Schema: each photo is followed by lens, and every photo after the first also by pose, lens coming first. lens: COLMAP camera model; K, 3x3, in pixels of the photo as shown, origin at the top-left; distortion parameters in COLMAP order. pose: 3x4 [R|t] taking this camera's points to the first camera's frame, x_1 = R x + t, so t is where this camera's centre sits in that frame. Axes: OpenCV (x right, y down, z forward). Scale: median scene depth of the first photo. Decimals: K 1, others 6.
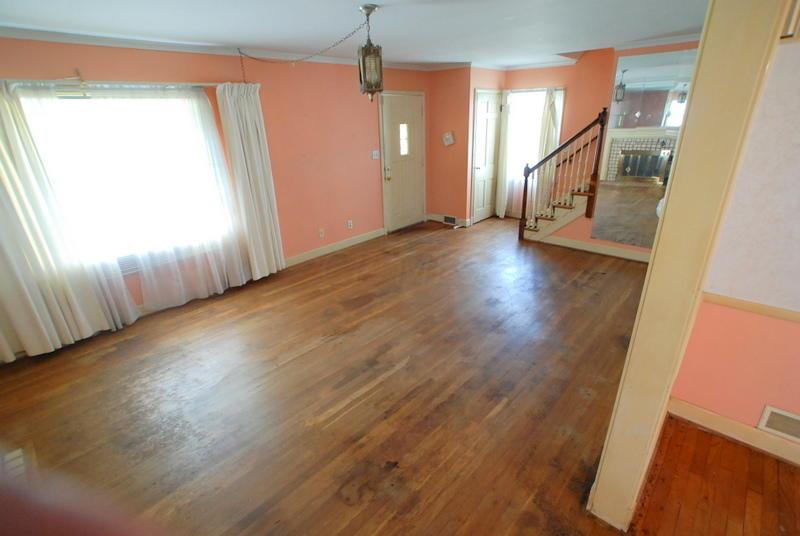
lens RADIAL K [[379.7, 0, 400.0], [0, 379.7, 268.0], [0, 0, 1]] dist [-0.069714, -0.000039]
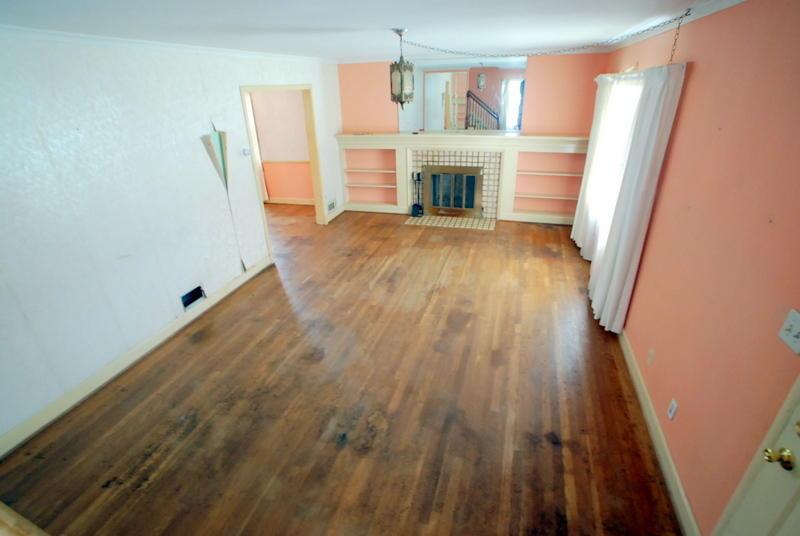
lens RADIAL K [[379.7, 0, 400.0], [0, 379.7, 268.0], [0, 0, 1]] dist [-0.069714, -0.000039]
pose [[-0.888863, 0.250341, -0.383735, 0.442507], [-0.121930, 0.678084, 0.724800, -0.846484], [0.441652, 0.691036, -0.572200, 1.773401]]
